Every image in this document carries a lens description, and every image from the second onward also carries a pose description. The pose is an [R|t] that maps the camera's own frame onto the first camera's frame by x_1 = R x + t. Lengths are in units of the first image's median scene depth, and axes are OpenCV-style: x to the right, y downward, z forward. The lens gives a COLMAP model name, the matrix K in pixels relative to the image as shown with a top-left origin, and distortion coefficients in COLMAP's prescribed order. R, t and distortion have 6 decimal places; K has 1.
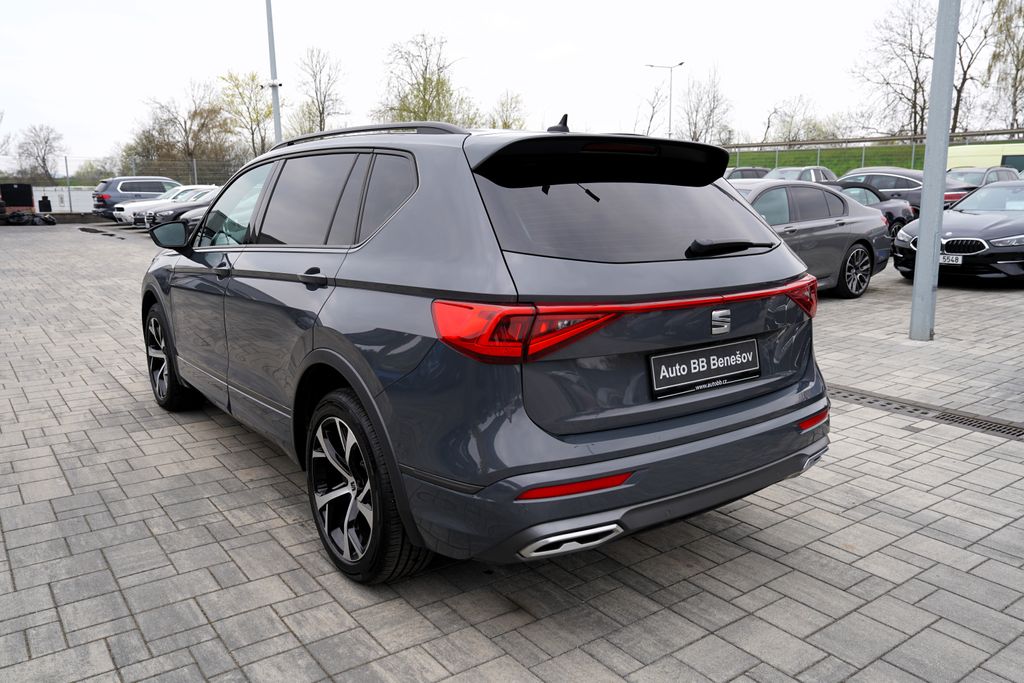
lens RADIAL K [[783.9, 0, 500.8], [0, 783.9, 335.6], [0, 0, 1]] dist [-0.063886, 0.083543]
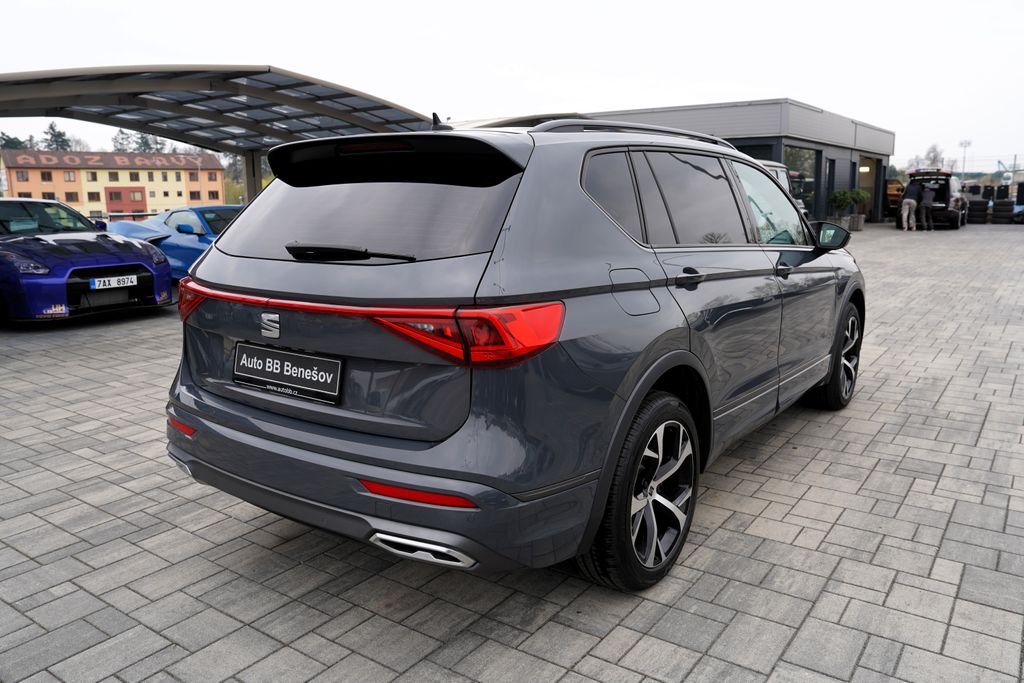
lens RADIAL K [[768.9, 0, 524.3], [0, 768.9, 332.4], [0, 0, 1]] dist [-0.098188, 0.129221]
pose [[0.339170, 0.165427, -0.926065, 1.047217], [-0.163751, 0.979770, 0.115047, -0.140477], [0.926363, 0.112624, 0.359398, 0.783424]]
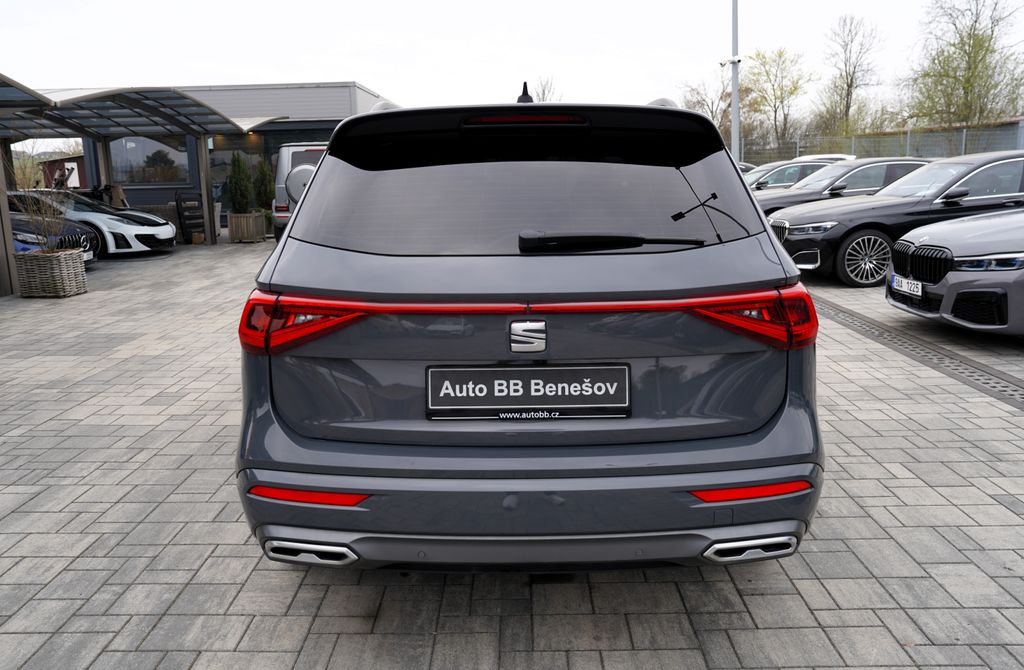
lens RADIAL K [[791.6, 0, 512.0], [0, 791.6, 335.0], [0, 0, 1]] dist [-0.085688, 0.108983]
pose [[0.809307, 0.105241, -0.577882, 0.597752], [-0.091397, 0.994398, 0.053096, -0.049356], [0.580232, 0.009845, 0.814392, 0.283985]]
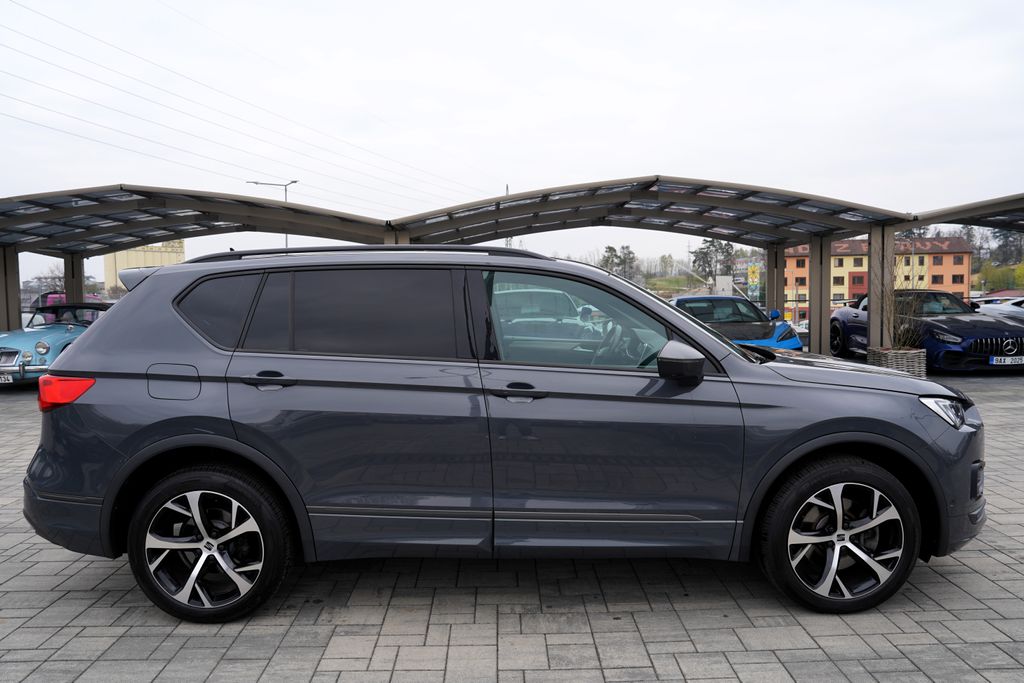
lens RADIAL K [[756.1, 0, 509.9], [0, 756.1, 319.4], [0, 0, 1]] dist [-0.108849, 0.100222]
pose [[-0.561826, 0.043733, -0.826099, 0.924021], [-0.136960, 0.979903, 0.145021, -0.421335], [0.815839, 0.194619, -0.544545, 2.163902]]
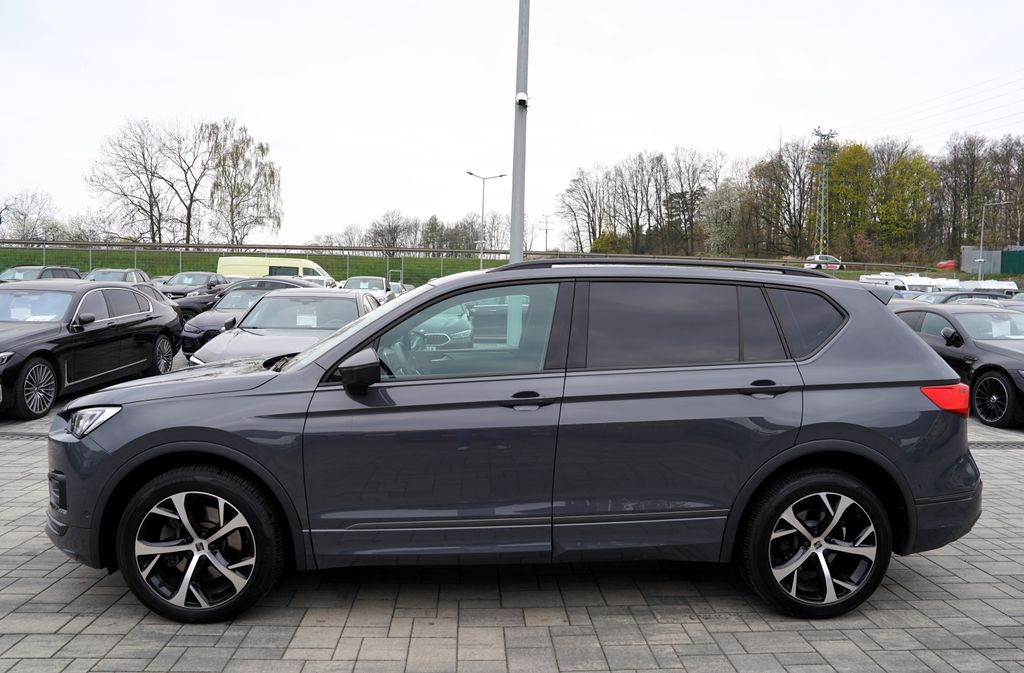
lens RADIAL K [[718.8, 0, 512.0], [0, 718.8, 336.5], [0, 0, 1]] dist [-0.107858, 0.083258]
pose [[0.539842, -0.033918, 0.841082, -1.342961], [0.132847, 0.990099, -0.045339, -0.151886], [-0.831217, 0.136211, 0.539003, 0.711390]]
